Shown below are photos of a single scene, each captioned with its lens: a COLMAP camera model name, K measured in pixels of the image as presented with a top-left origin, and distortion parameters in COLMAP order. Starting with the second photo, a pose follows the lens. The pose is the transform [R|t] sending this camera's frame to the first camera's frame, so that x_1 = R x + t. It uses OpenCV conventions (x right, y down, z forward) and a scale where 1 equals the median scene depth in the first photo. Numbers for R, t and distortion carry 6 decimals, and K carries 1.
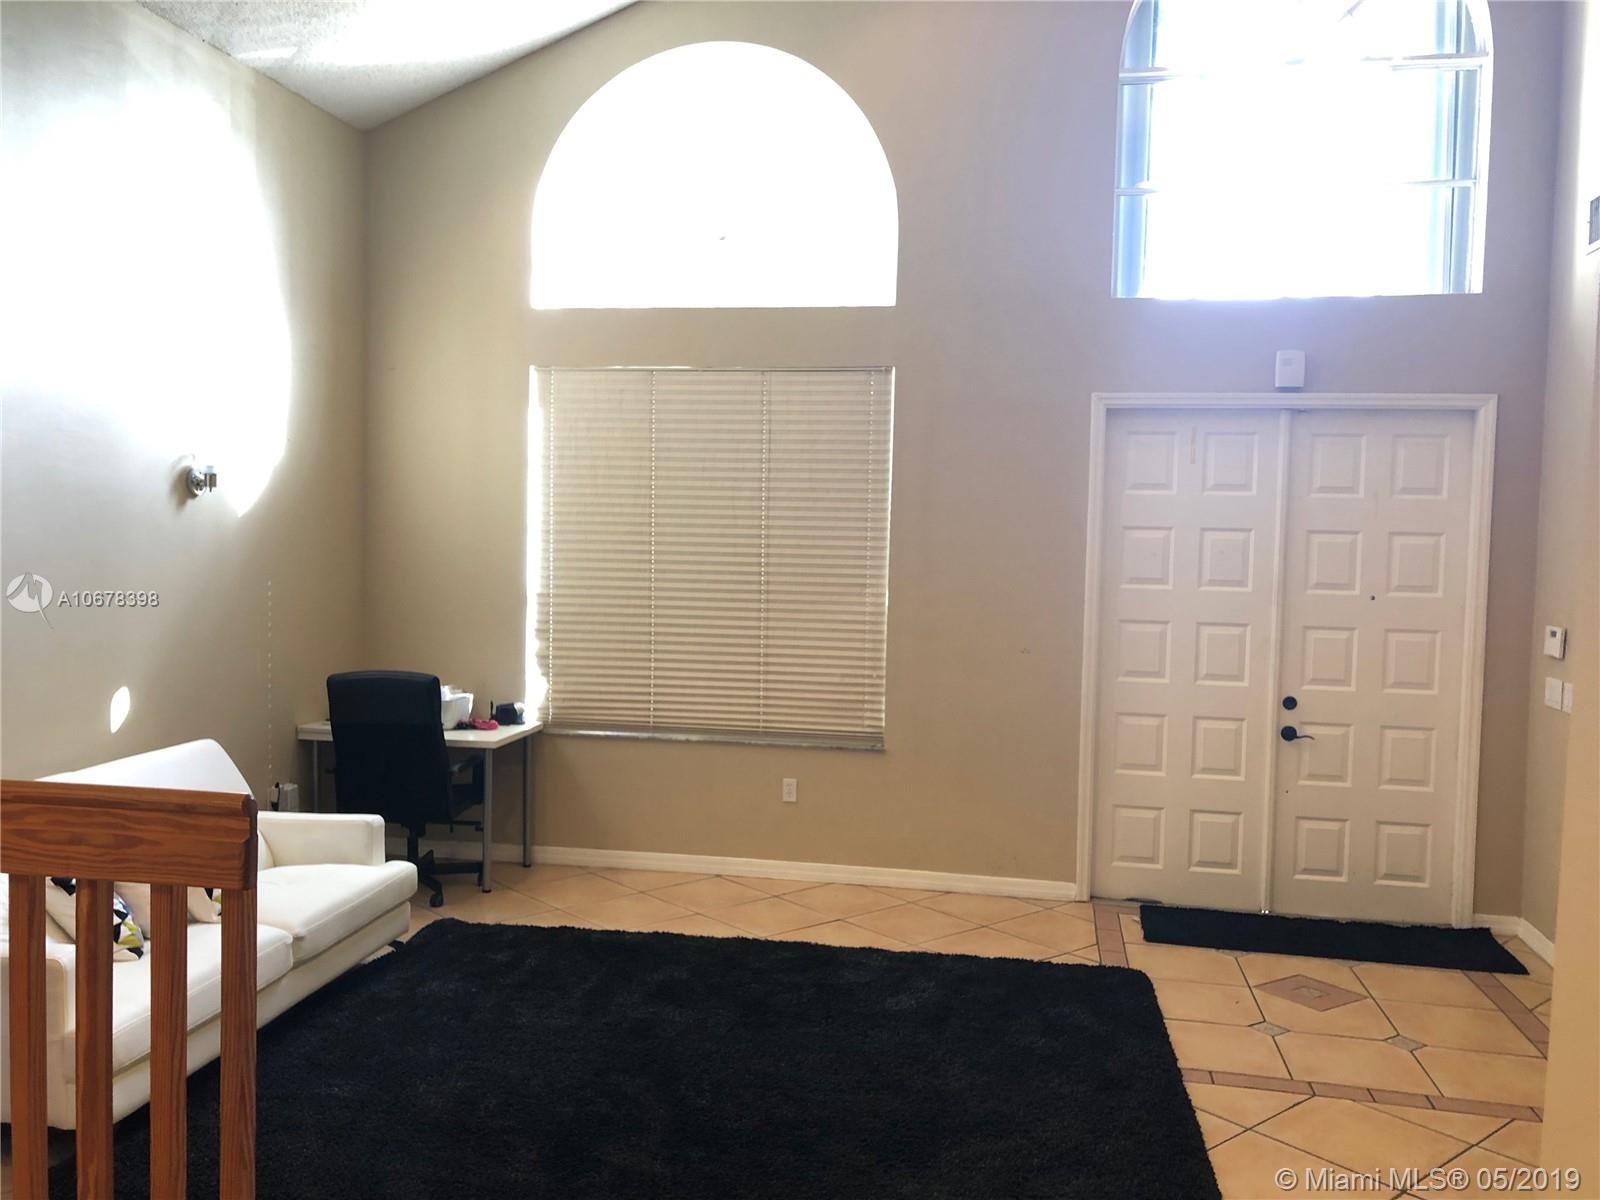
lens RADIAL K [[1315.5, 0, 800.6], [0, 1315.5, 585.0], [0, 0, 1]] dist [0.055644, -0.051212]
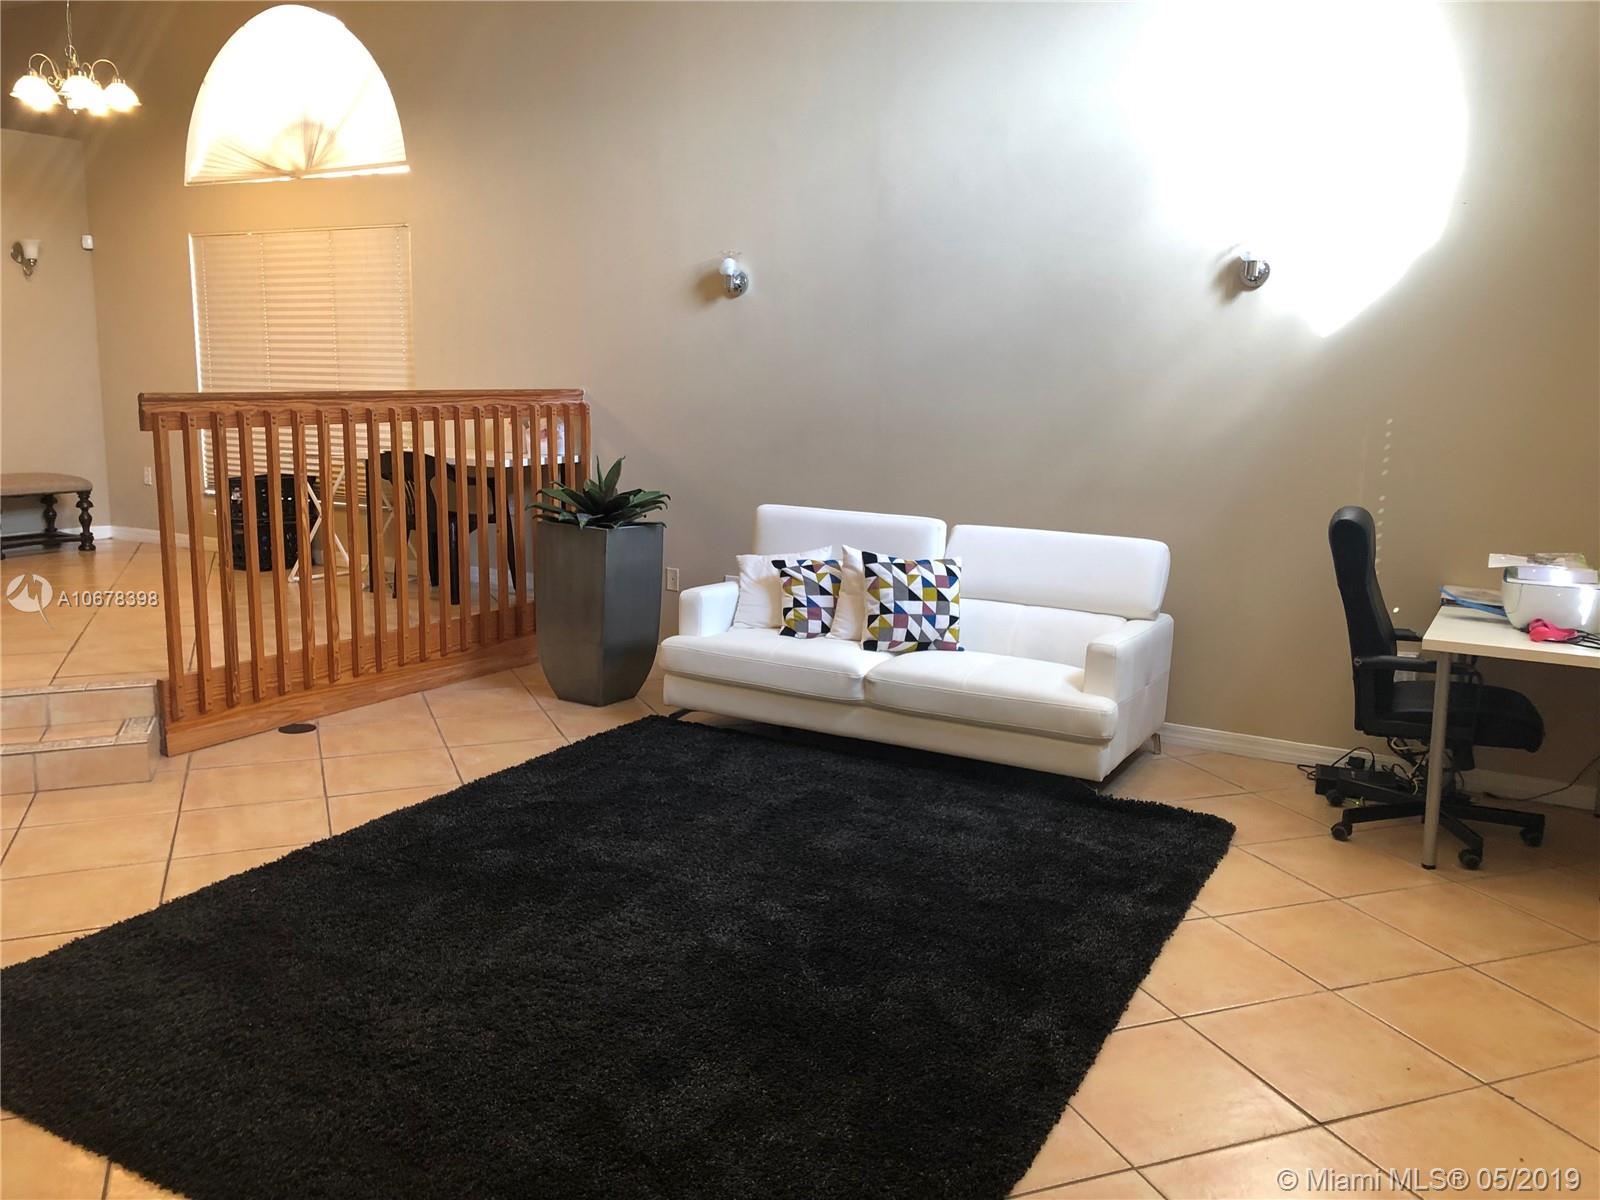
lens RADIAL K [[1315.5, 0, 804.8], [0, 1315.5, 579.5], [0, 0, 1]] dist [0.055644, -0.051212]
pose [[-0.331904, 0.124735, -0.935030, 0.452452], [-0.067823, 0.985498, 0.155542, 0.008390], [0.940872, 0.115042, -0.318631, 0.874599]]
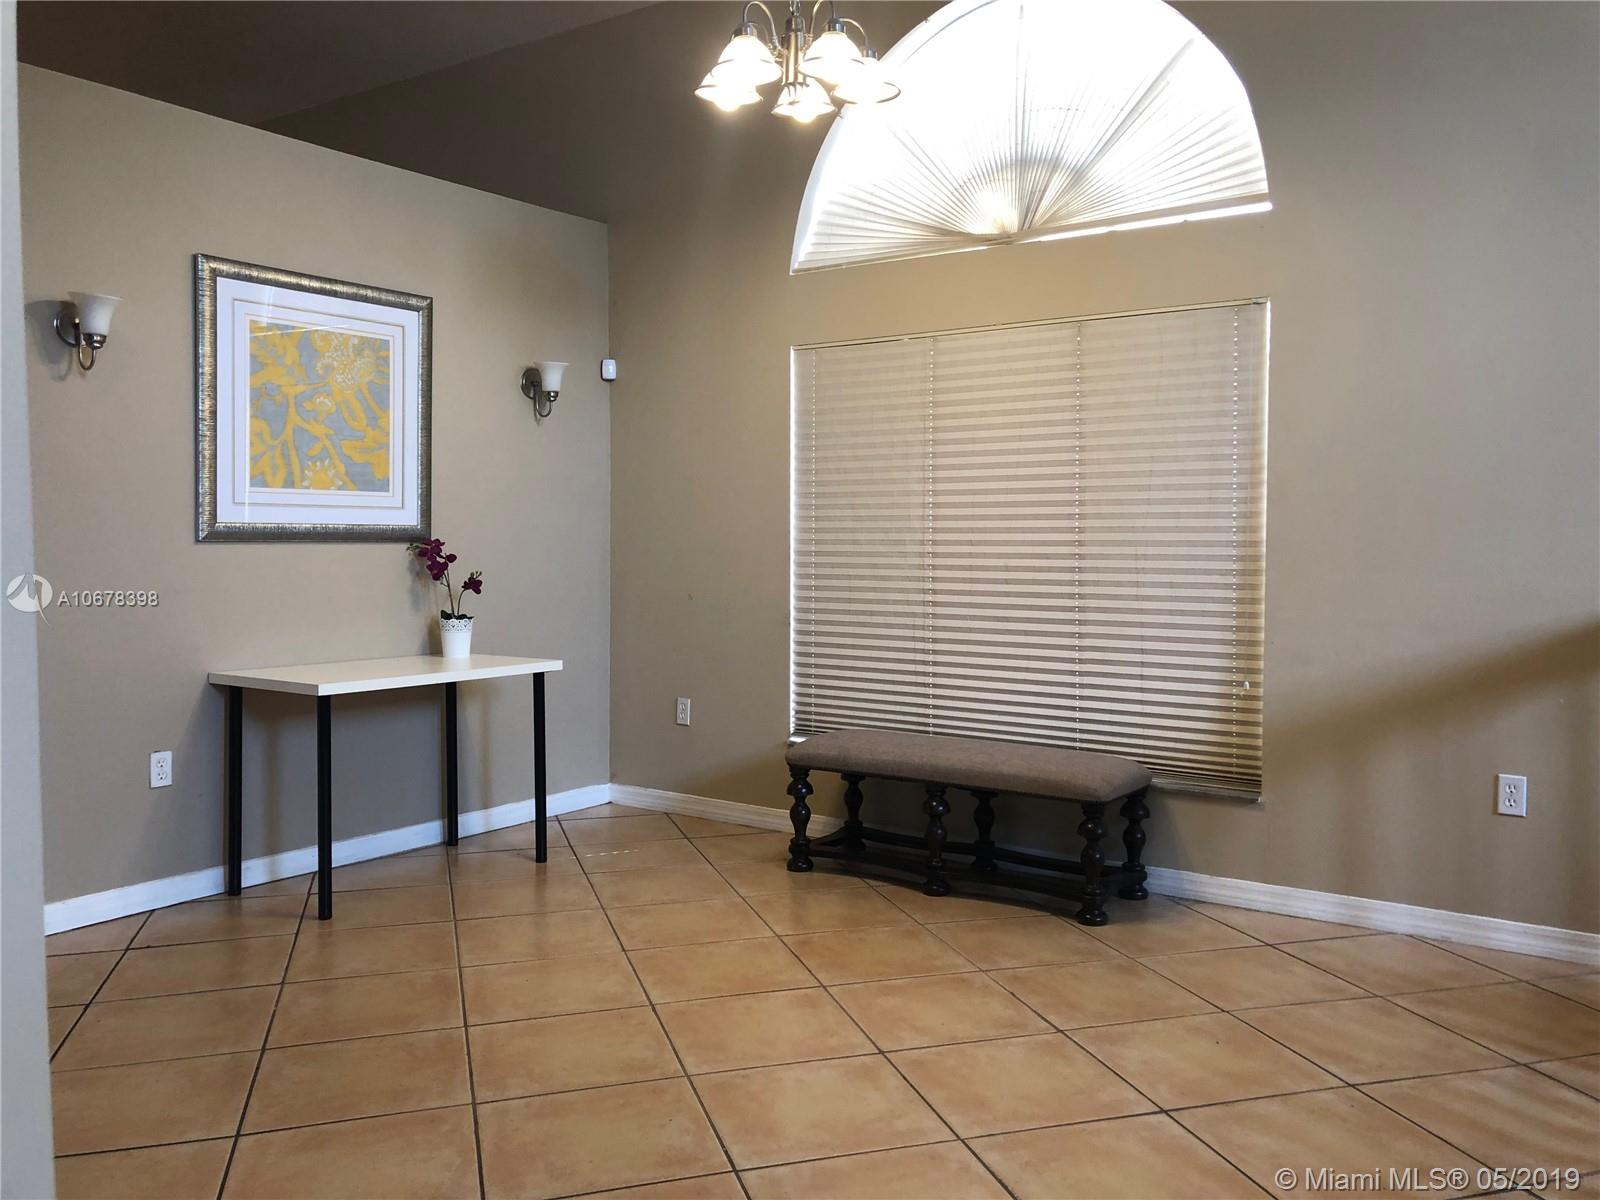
lens RADIAL K [[1315.5, 0, 798.5], [0, 1315.5, 582.8], [0, 0, 1]] dist [0.055644, -0.051212]
pose [[-0.425779, 0.014227, -0.904715, 0.166972], [-0.053217, 0.997752, 0.040735, 0.033366], [0.903261, 0.065490, -0.424065, 0.252995]]
